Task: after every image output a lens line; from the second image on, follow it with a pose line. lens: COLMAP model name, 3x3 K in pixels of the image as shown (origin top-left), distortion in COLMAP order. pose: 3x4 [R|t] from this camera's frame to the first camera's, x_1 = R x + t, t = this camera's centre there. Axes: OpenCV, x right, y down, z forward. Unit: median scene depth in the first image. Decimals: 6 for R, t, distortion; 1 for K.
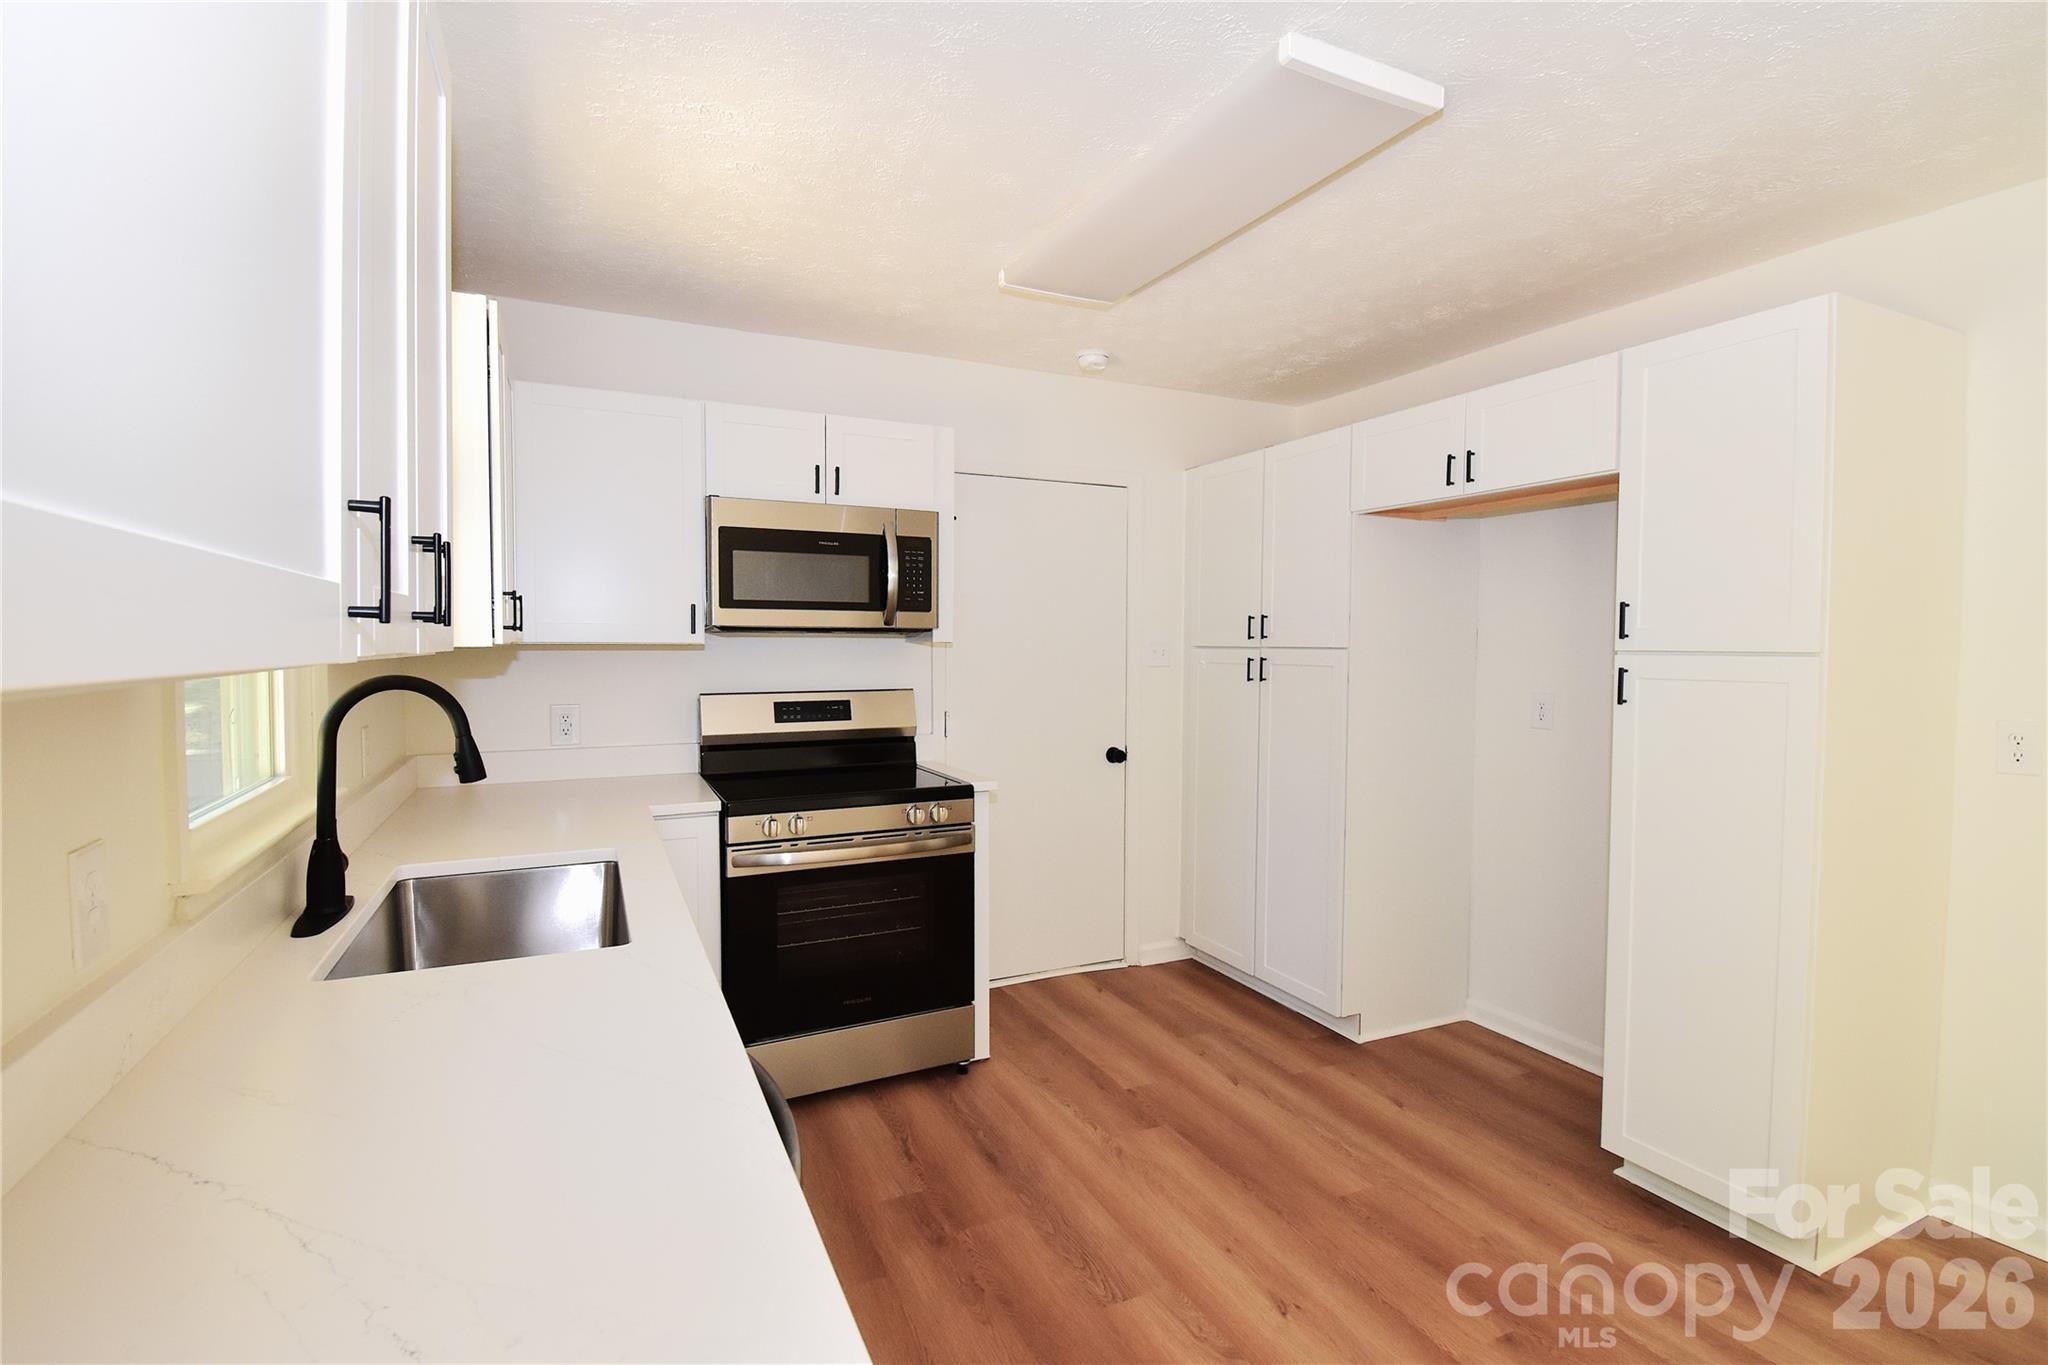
lens RADIAL K [[951.2, 0, 1024.0], [0, 951.2, 682.5], [0, 0, 1]] dist [0.016290, -0.030193]
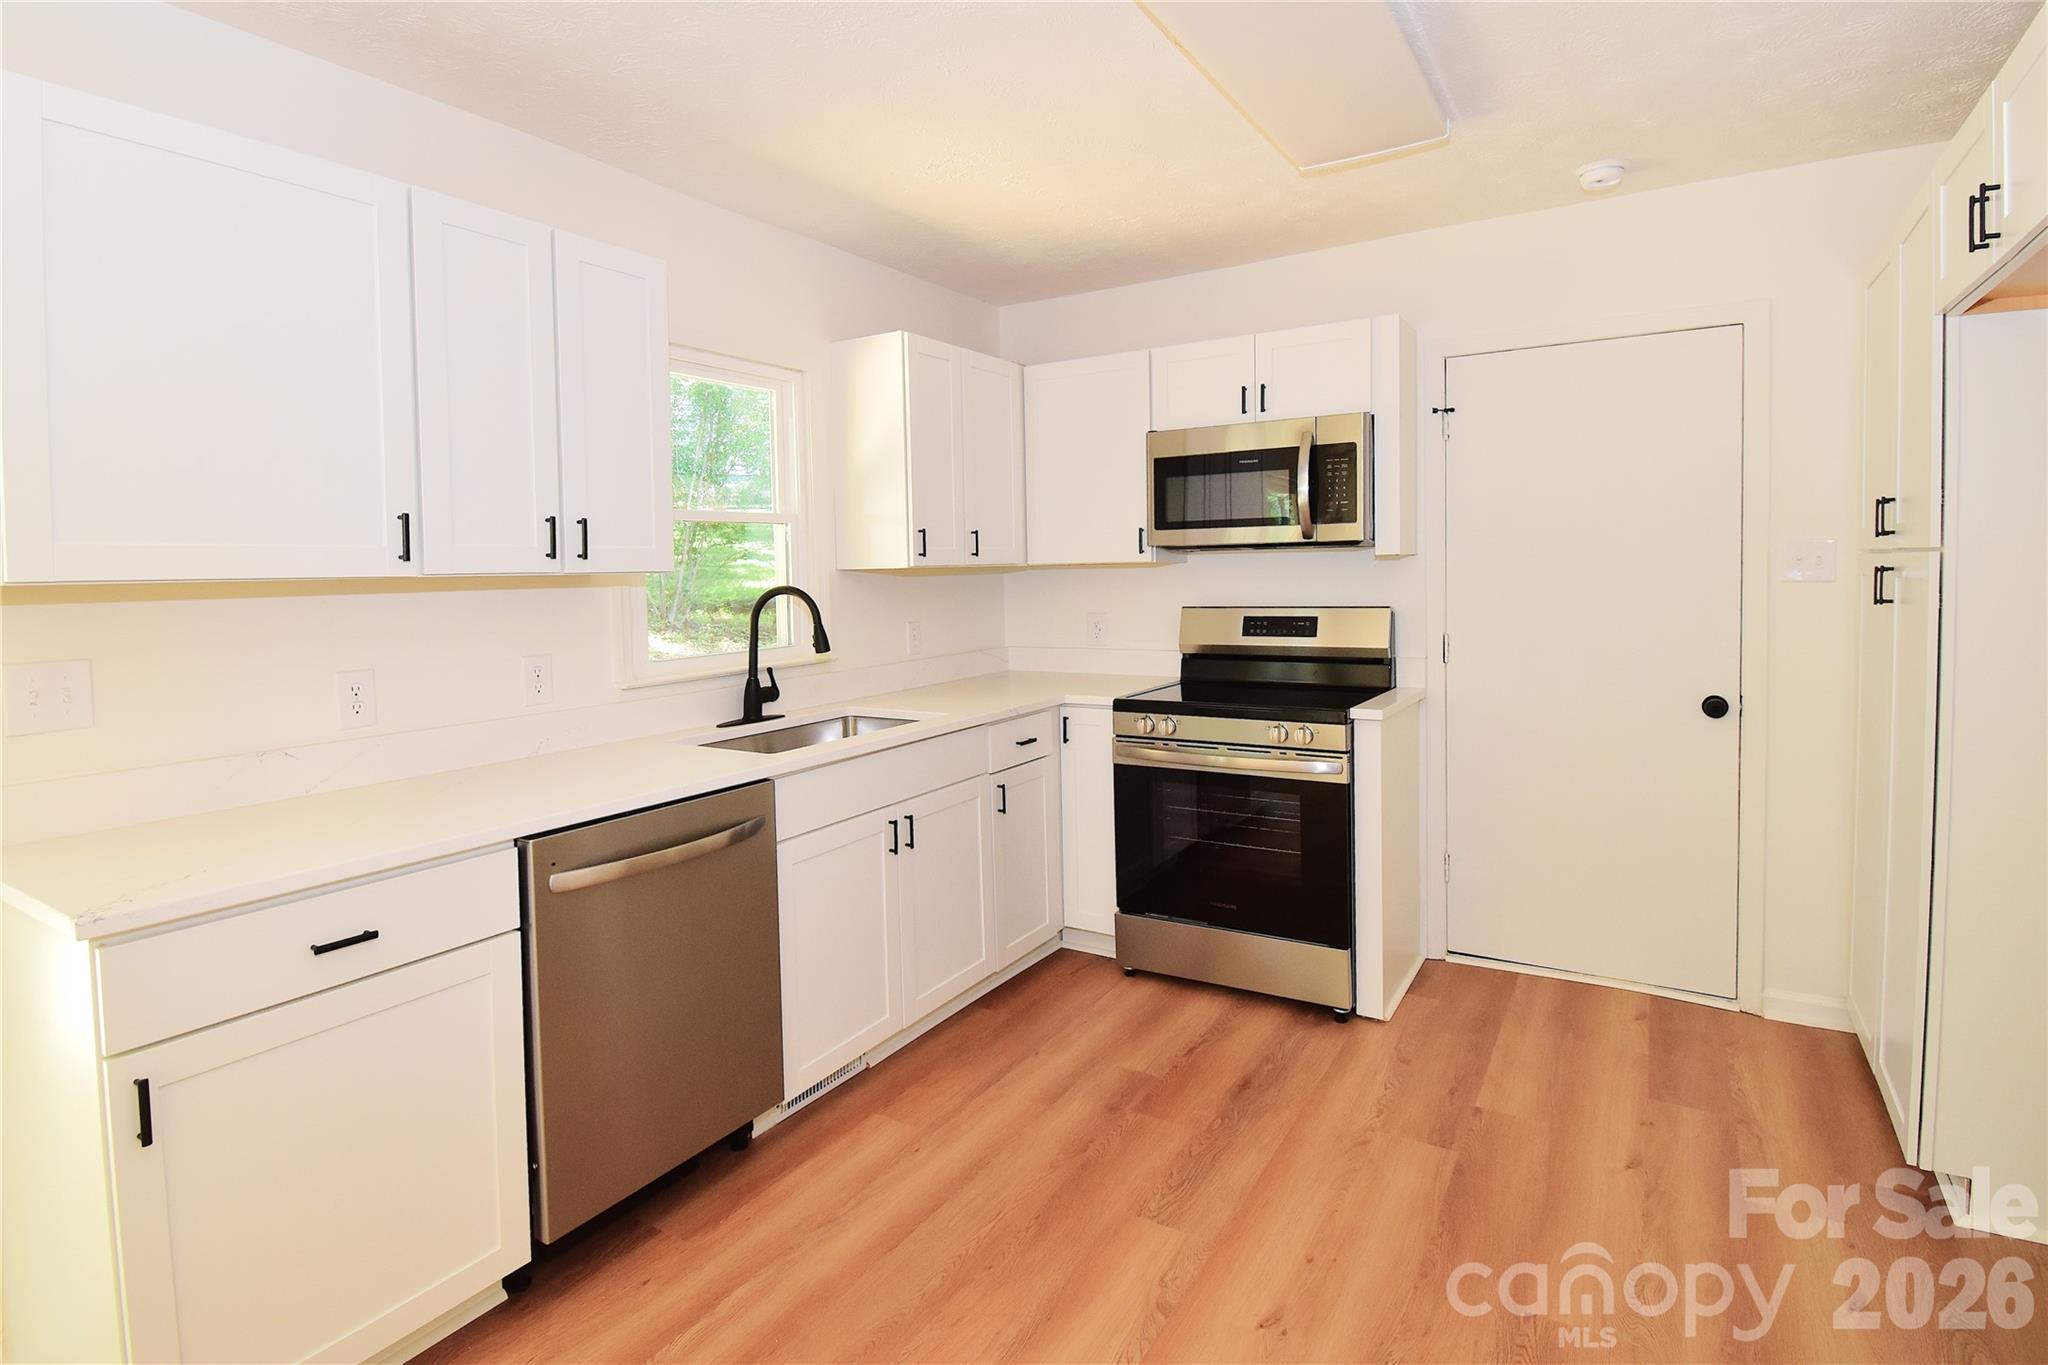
lens RADIAL K [[1022.6, 0, 1019.3], [0, 1022.6, 609.1], [0, 0, 1]] dist [-0.002074, -0.000667]
pose [[0.543935, 0.020177, -0.838885, 0.561894], [-0.014878, 0.999786, 0.014400, 0.000257], [0.838995, 0.004648, 0.544119, 0.187643]]
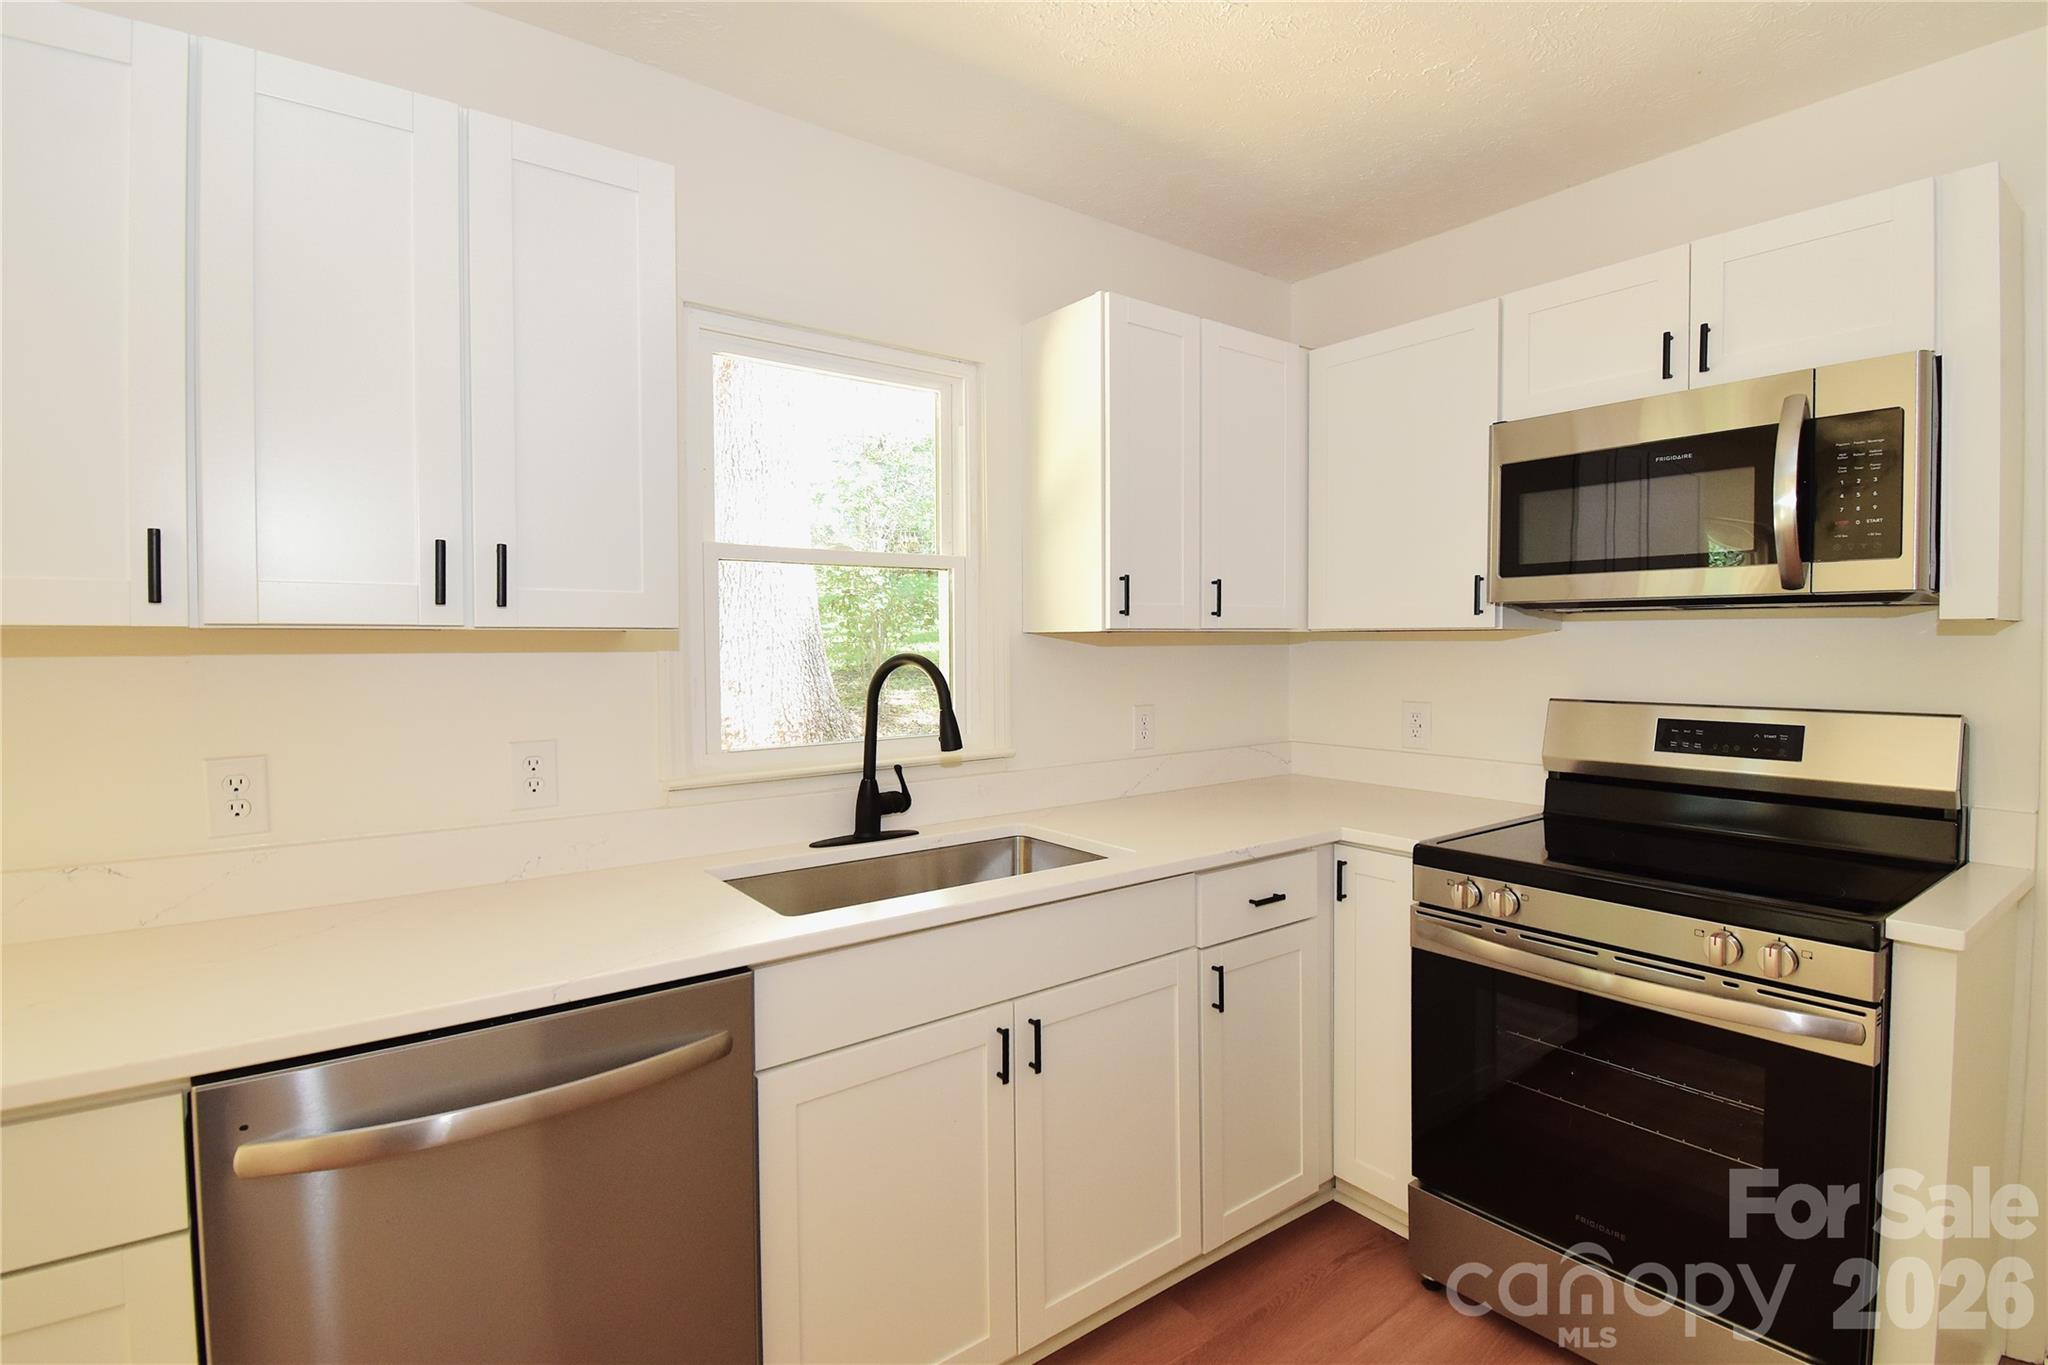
lens RADIAL K [[981.0, 0, 1045.7], [0, 981.0, 664.2], [0, 0, 1]] dist [0.014764, -0.024697]
pose [[0.220853, 0.020574, -0.975090, 0.299726], [-0.038960, 0.999166, 0.012258, -0.008280], [0.974529, 0.035283, 0.221471, 0.463256]]
